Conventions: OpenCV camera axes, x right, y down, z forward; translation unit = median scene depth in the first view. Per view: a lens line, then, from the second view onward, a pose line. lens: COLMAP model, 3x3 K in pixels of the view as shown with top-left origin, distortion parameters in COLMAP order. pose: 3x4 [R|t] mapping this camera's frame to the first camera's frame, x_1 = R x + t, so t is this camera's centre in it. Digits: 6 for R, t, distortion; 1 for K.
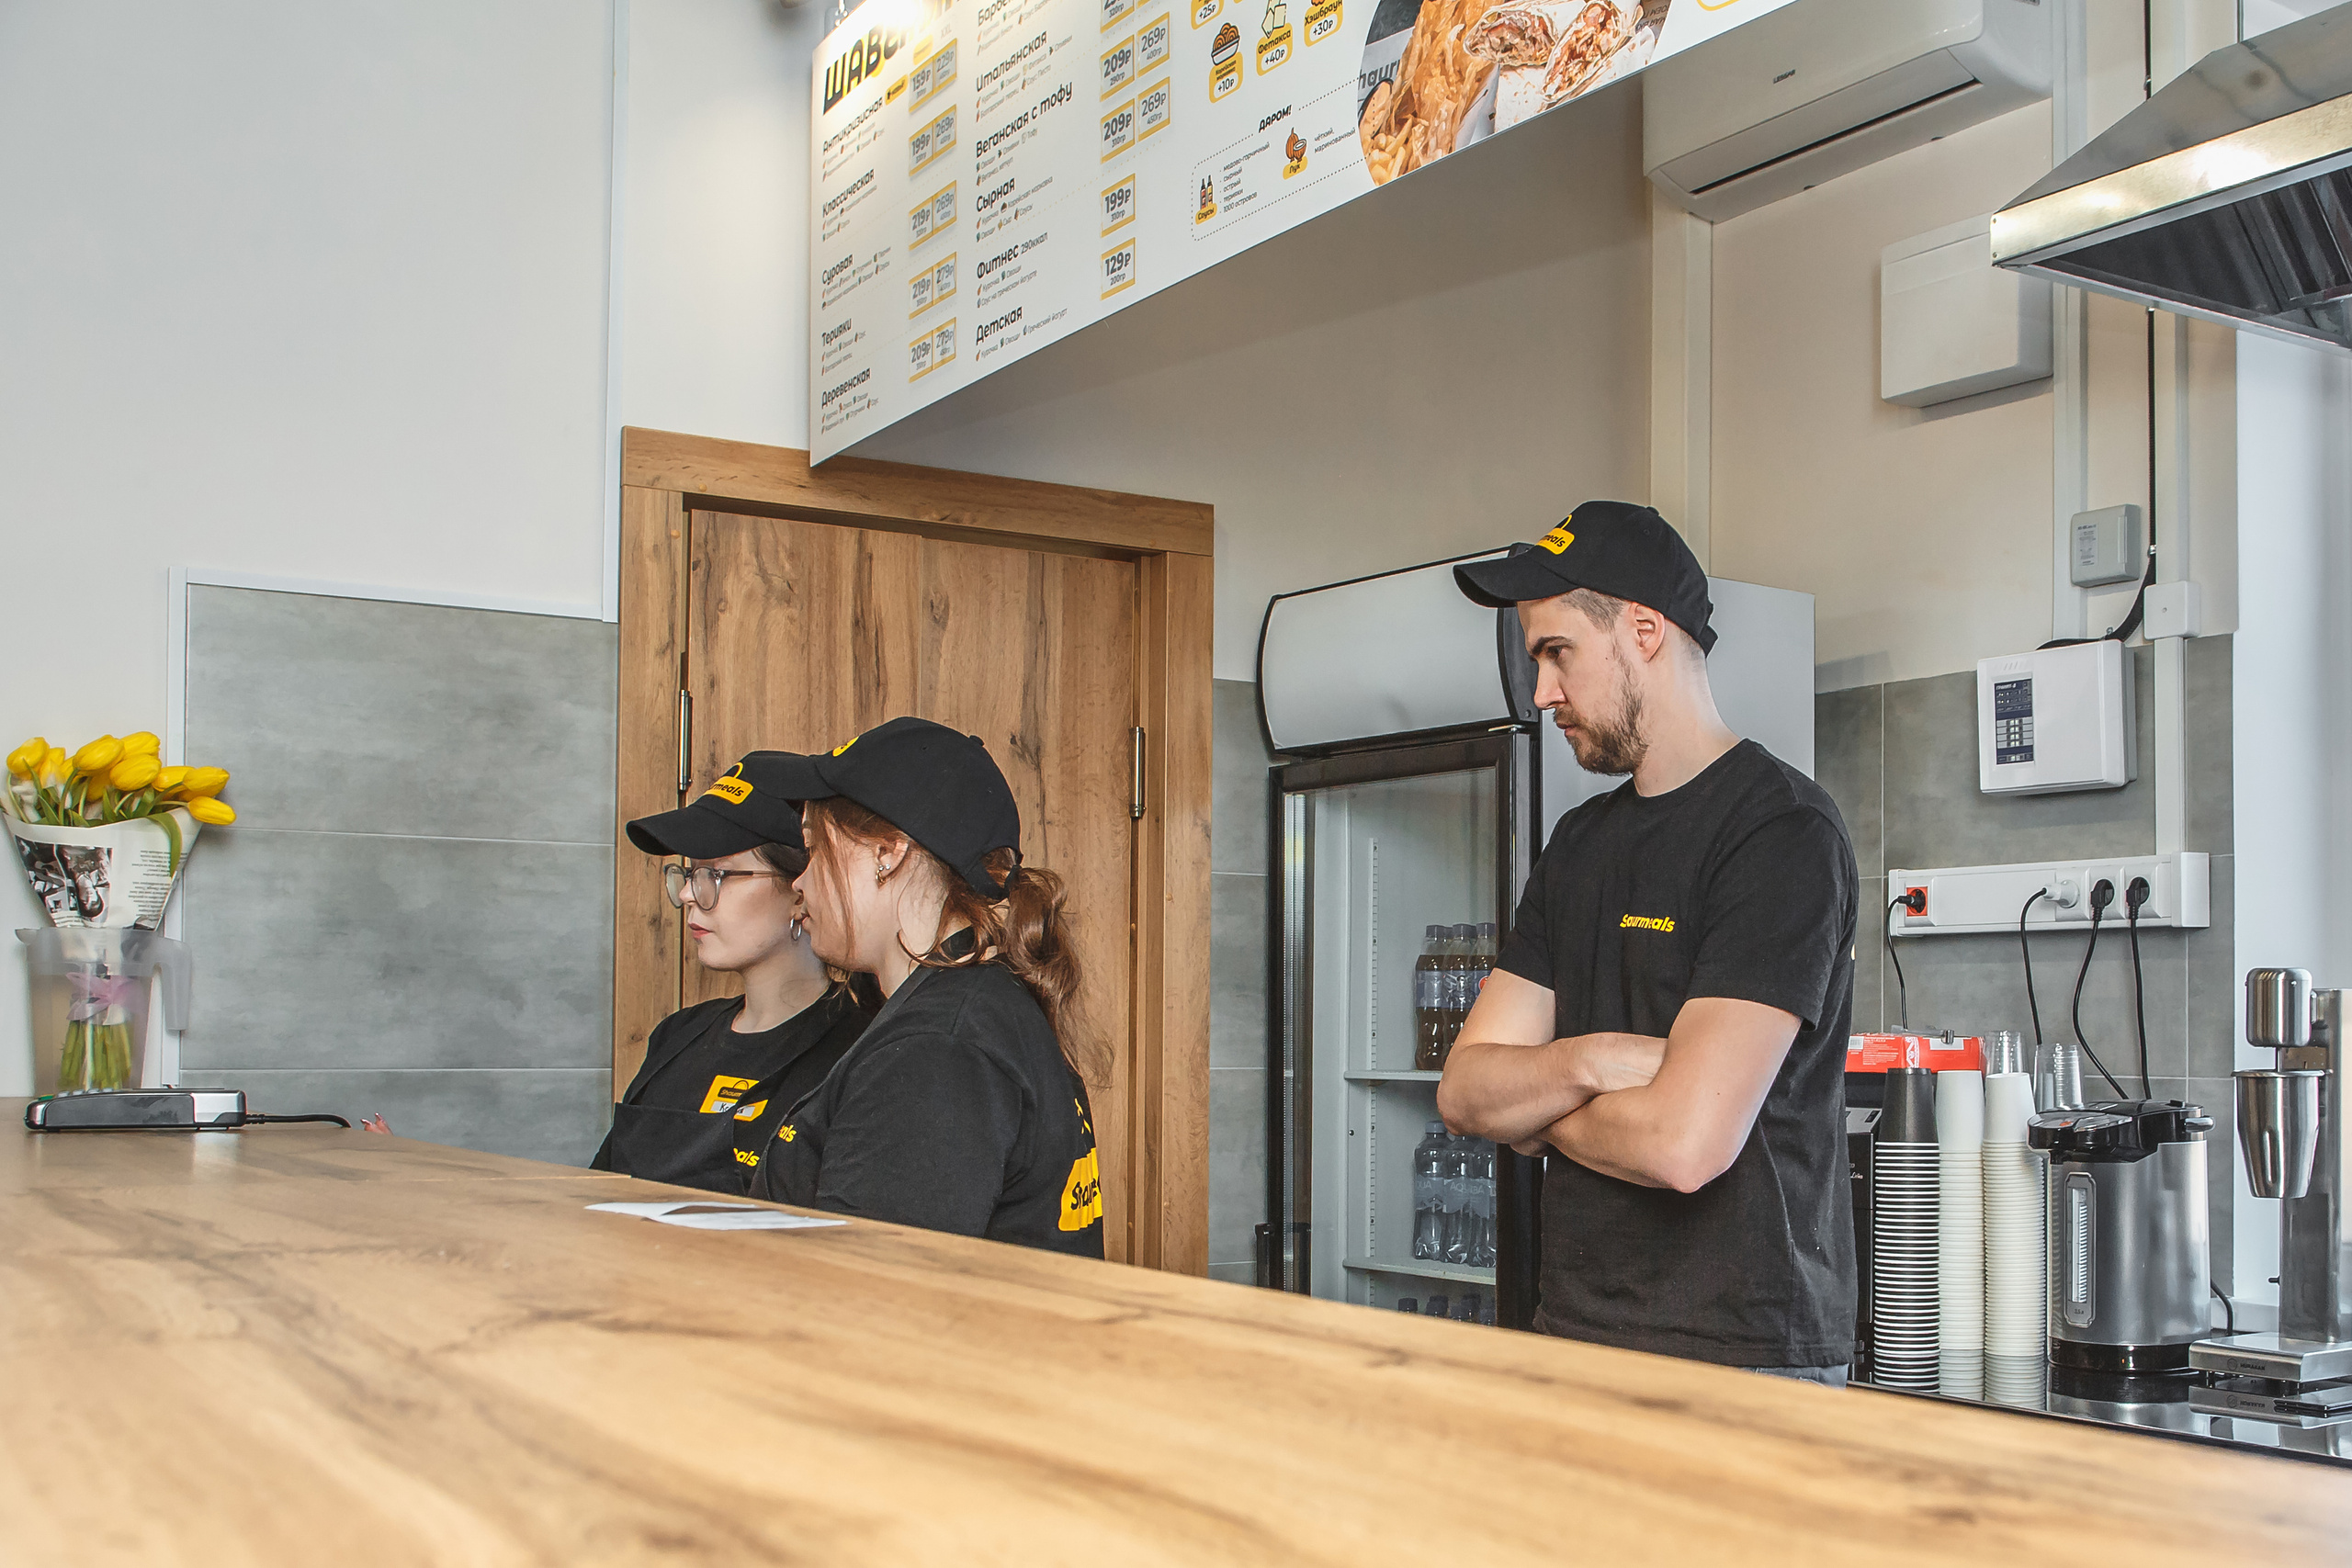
lens RADIAL K [[2591.5, 0, 1511.0], [0, 2591.5, 969.5], [0, 0, 1]] dist [-0.099267, 0.116148]
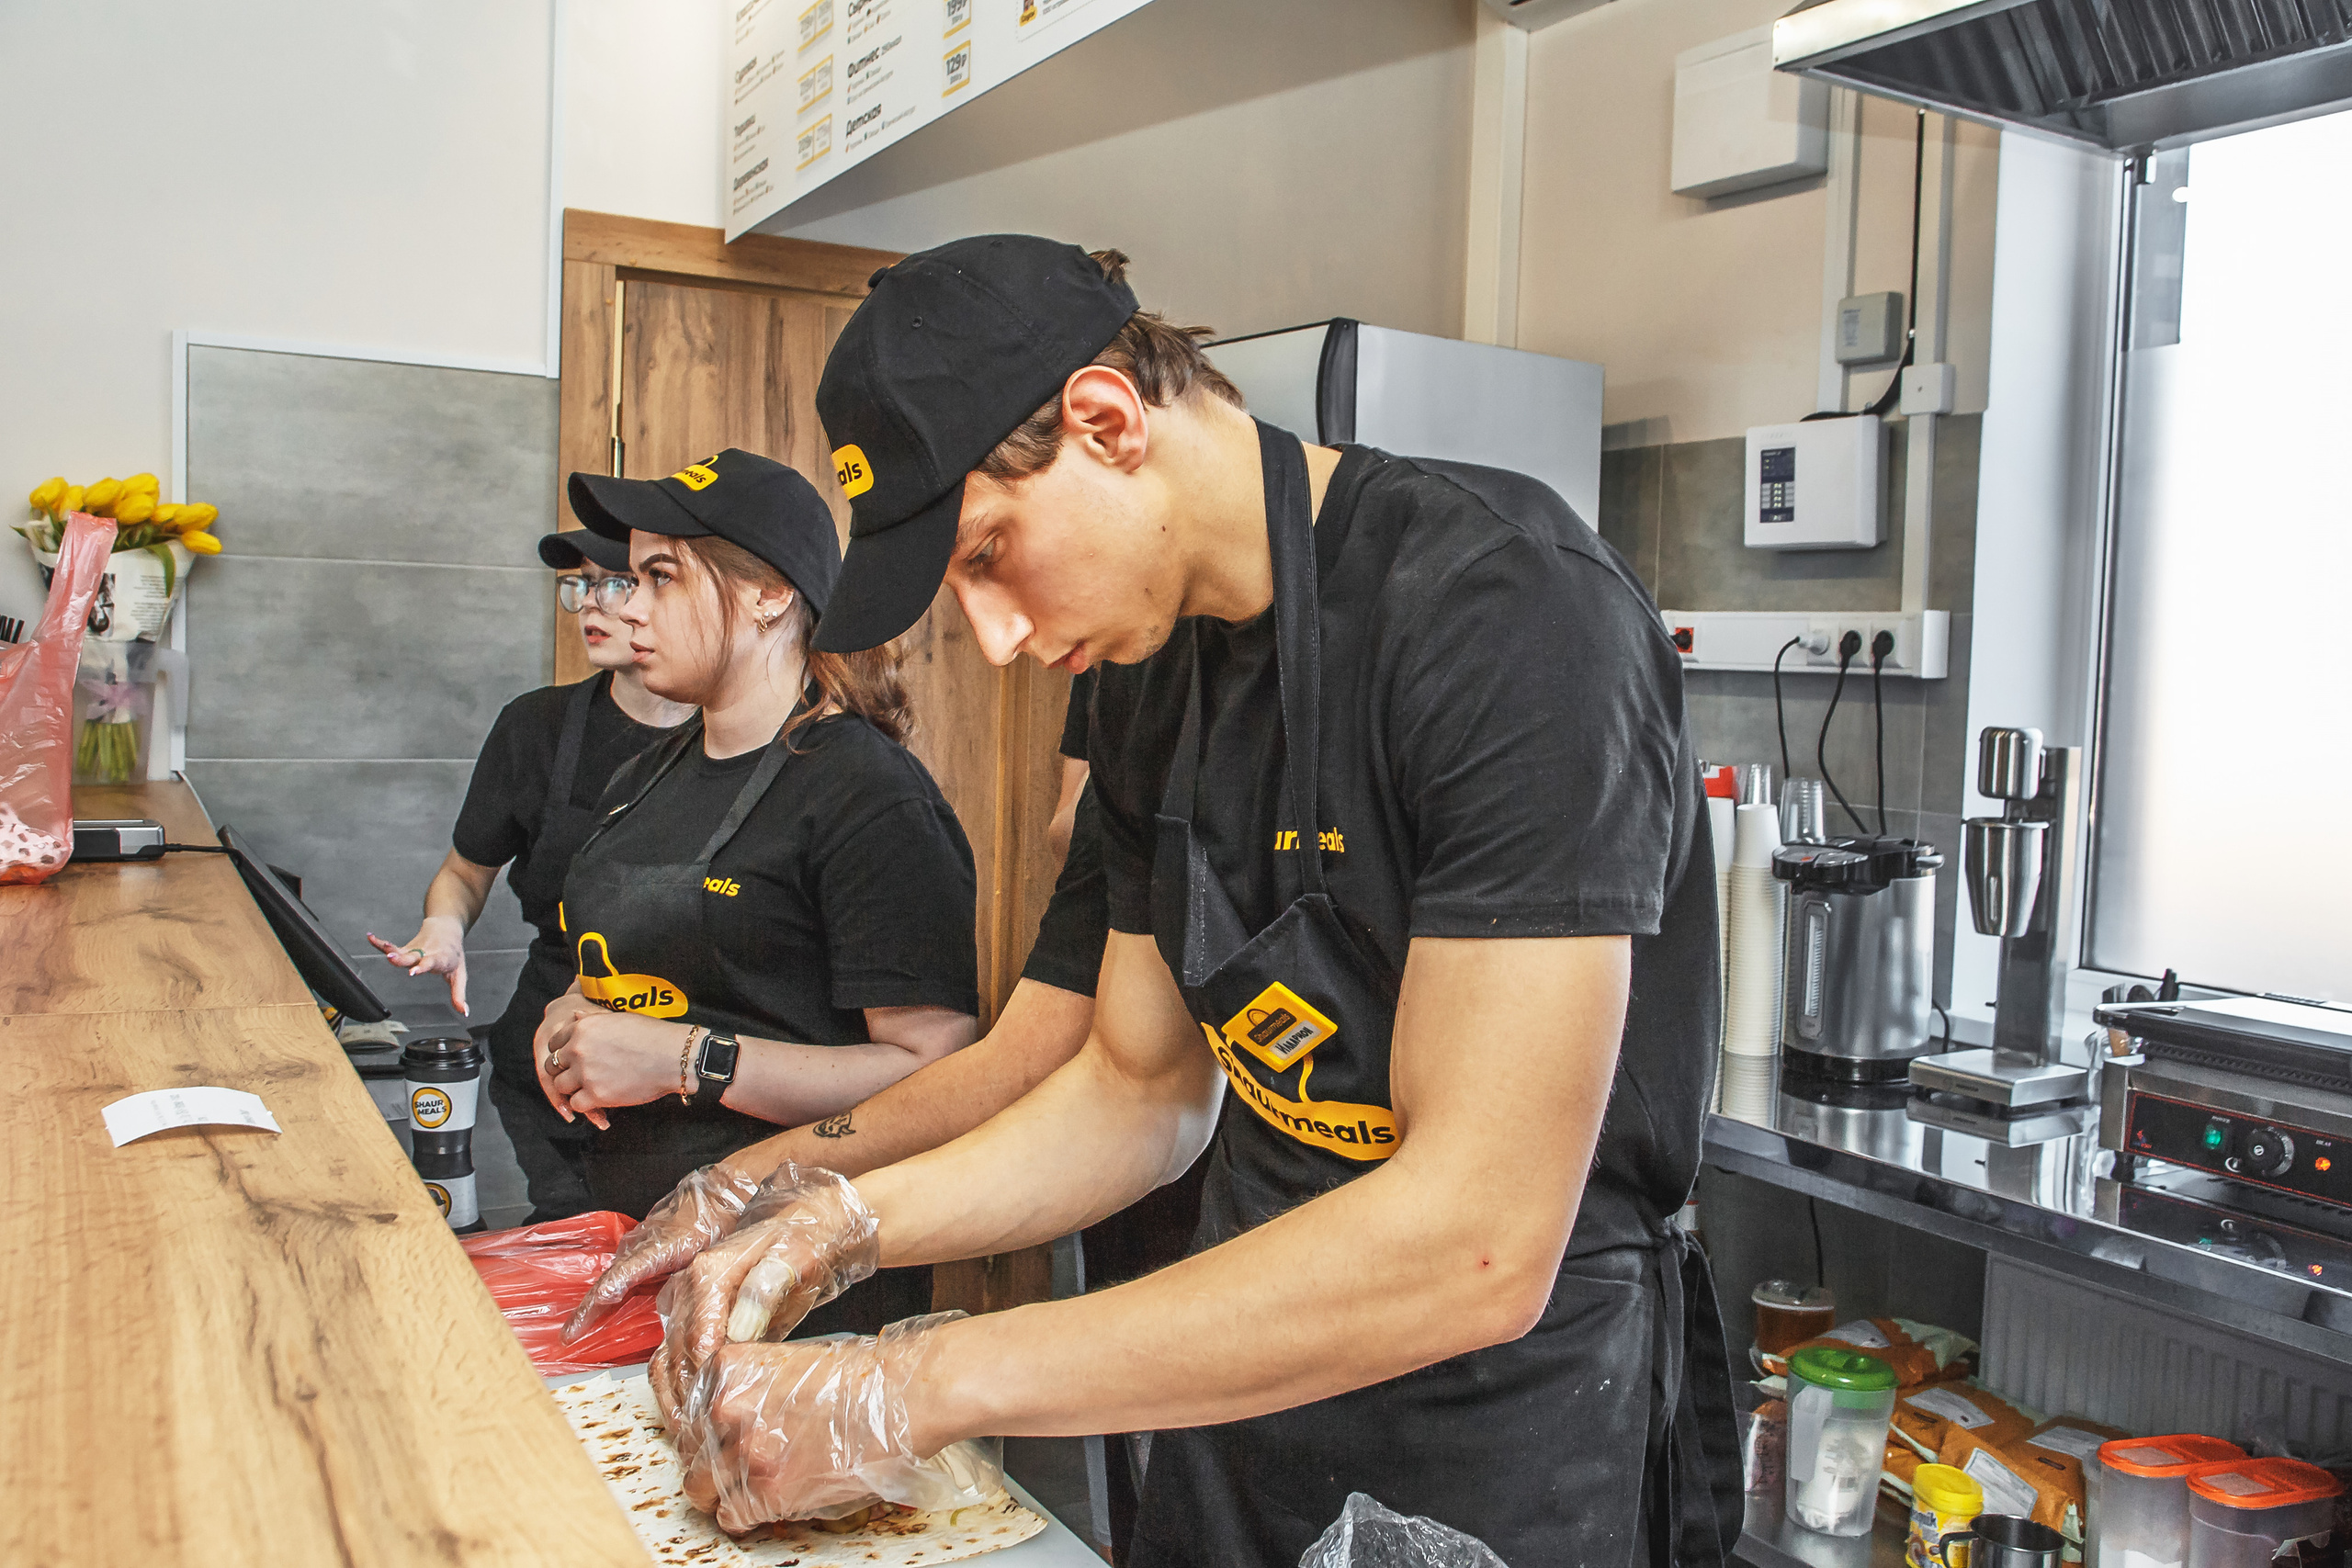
lens RADIAL K [[1983.8, 0, 1198.3], [0, 1983.8, 770.7], [0, 0, 1]] dist [-0.103865, 0.104154]
pose [[0.995368, 0.033185, -0.090226, 0.028029], [-0.026272, 0.996704, 0.076757, -0.034434], [0.092476, -0.074031, 0.992959, 0.131745]]
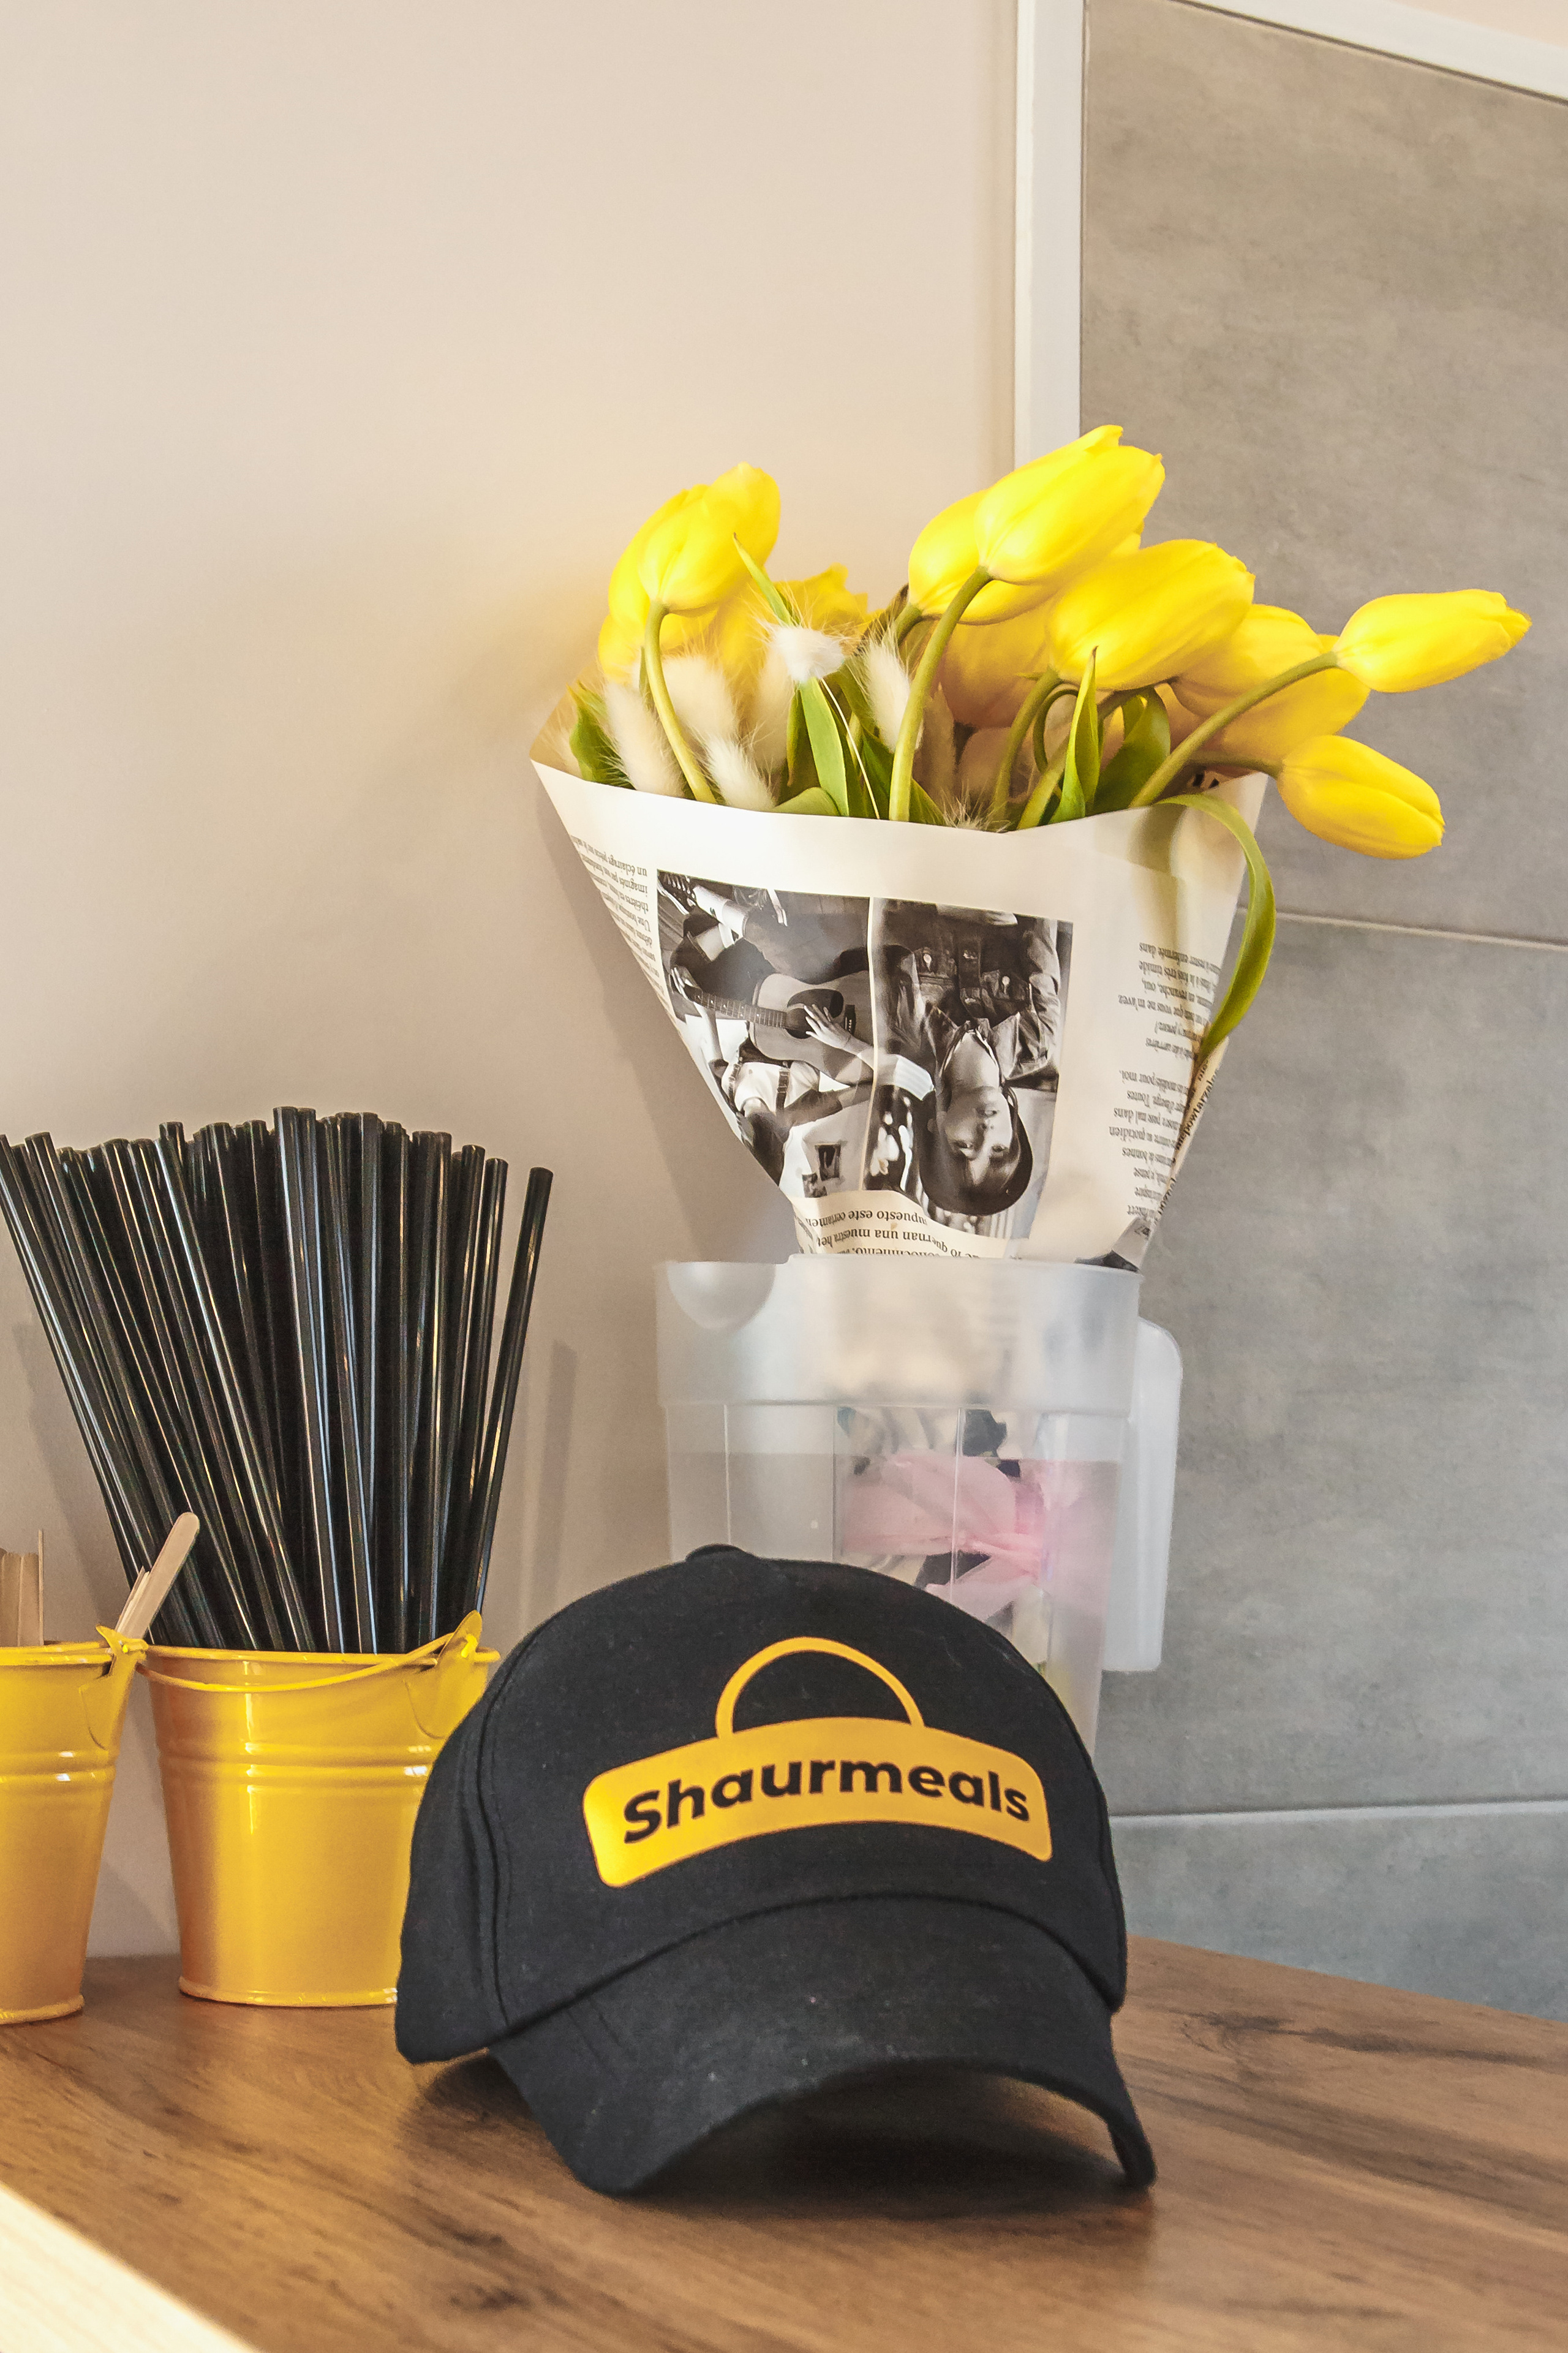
lens RADIAL K [[3534.8, 0, 784.0], [0, 3534.8, 1369.7], [0, 0, 1]] dist [0.009527, 0.014601]
pose [[0.993368, 0.005250, -0.114856, -0.475545], [-0.006973, 0.999869, -0.014603, -0.001097], [0.114765, 0.015307, 0.993275, 0.591282]]
